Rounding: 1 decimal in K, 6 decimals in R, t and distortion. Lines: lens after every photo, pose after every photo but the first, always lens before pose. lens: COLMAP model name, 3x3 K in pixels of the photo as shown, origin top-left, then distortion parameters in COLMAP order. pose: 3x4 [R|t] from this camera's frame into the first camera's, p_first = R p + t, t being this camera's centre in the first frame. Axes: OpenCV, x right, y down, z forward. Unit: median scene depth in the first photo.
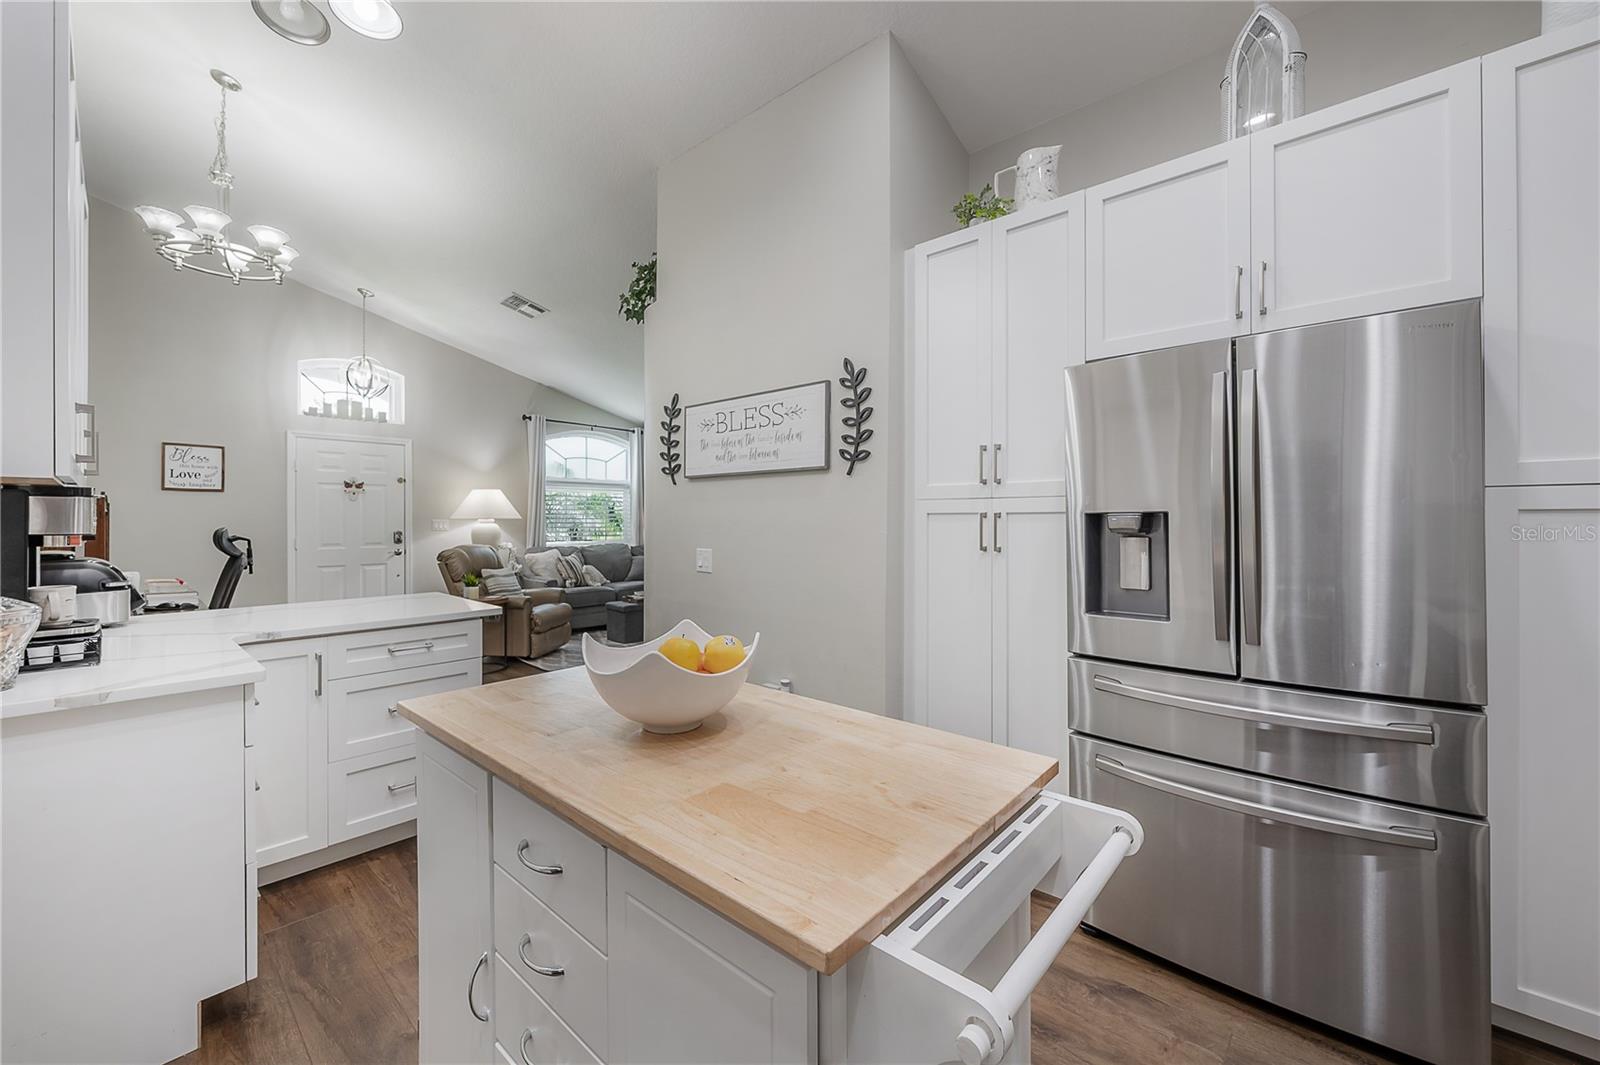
lens RADIAL K [[652.4, 0, 789.2], [0, 652.4, 516.6], [0, 0, 1]] dist [-0.006880, 0.000166]
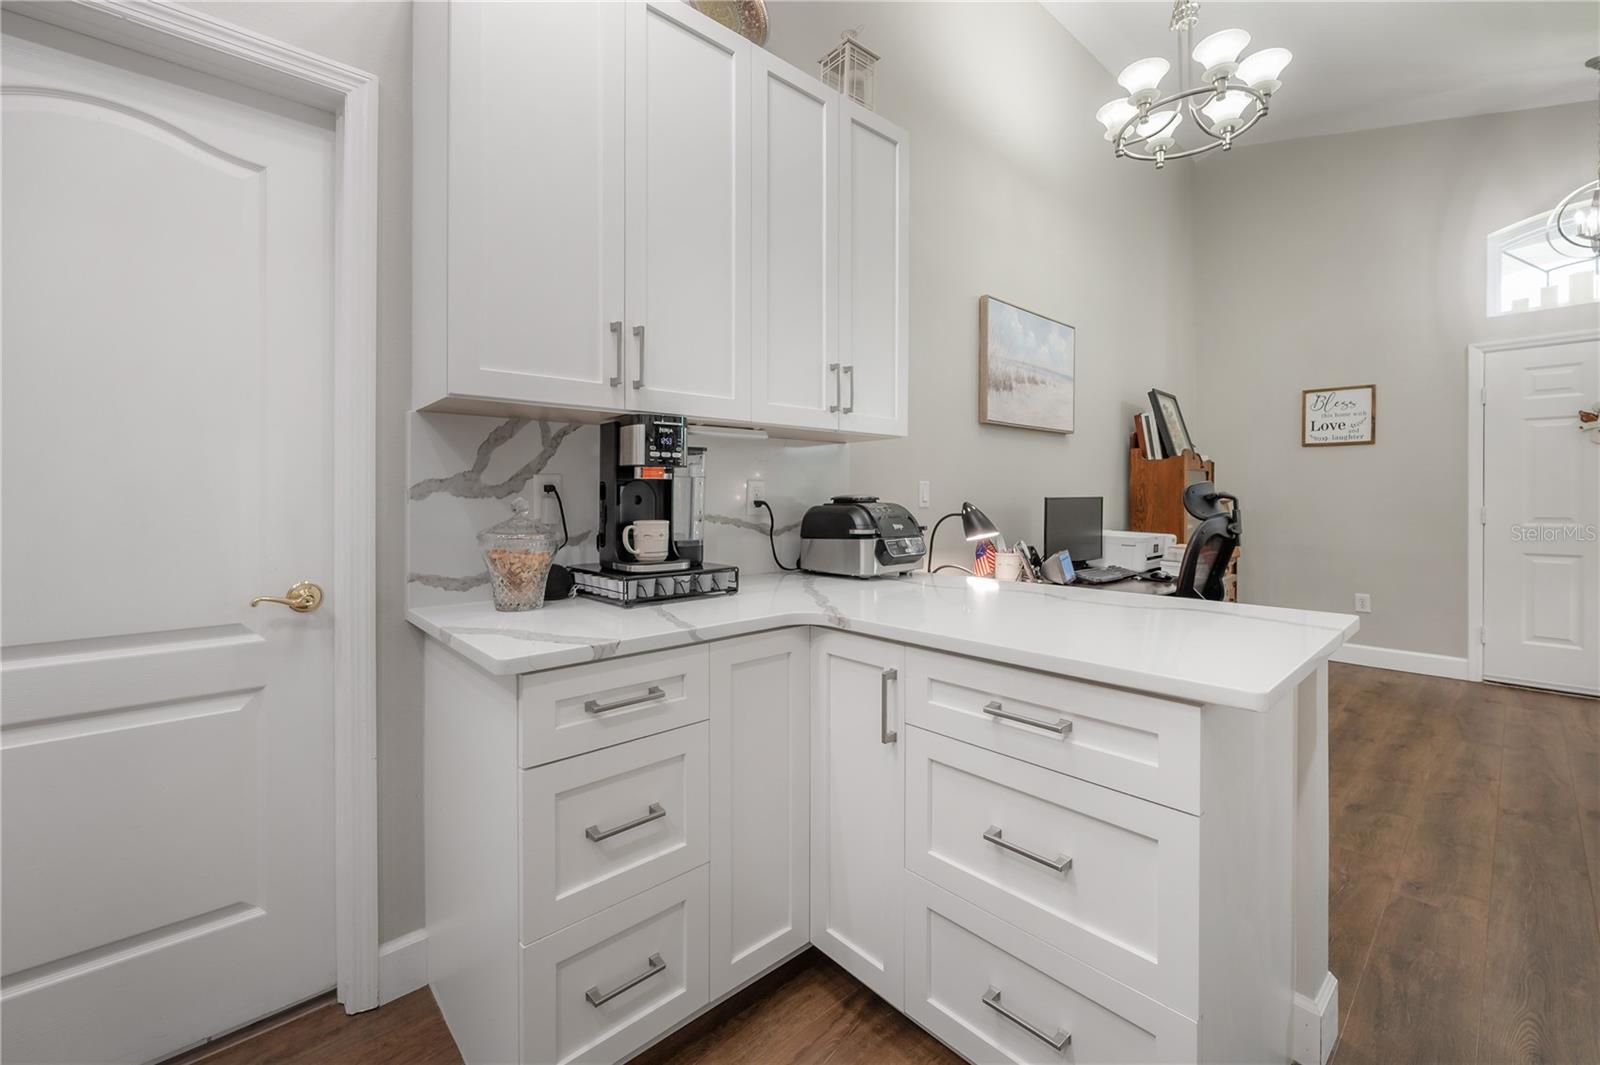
lens RADIAL K [[652.4, 0, 793.2], [0, 652.4, 500.1], [0, 0, 1]] dist [-0.006880, 0.000166]
pose [[-0.079633, 0.005306, -0.996810, -0.055442], [0.002940, 0.999983, 0.005088, 0.021999], [0.996820, -0.002525, -0.079647, 0.377244]]
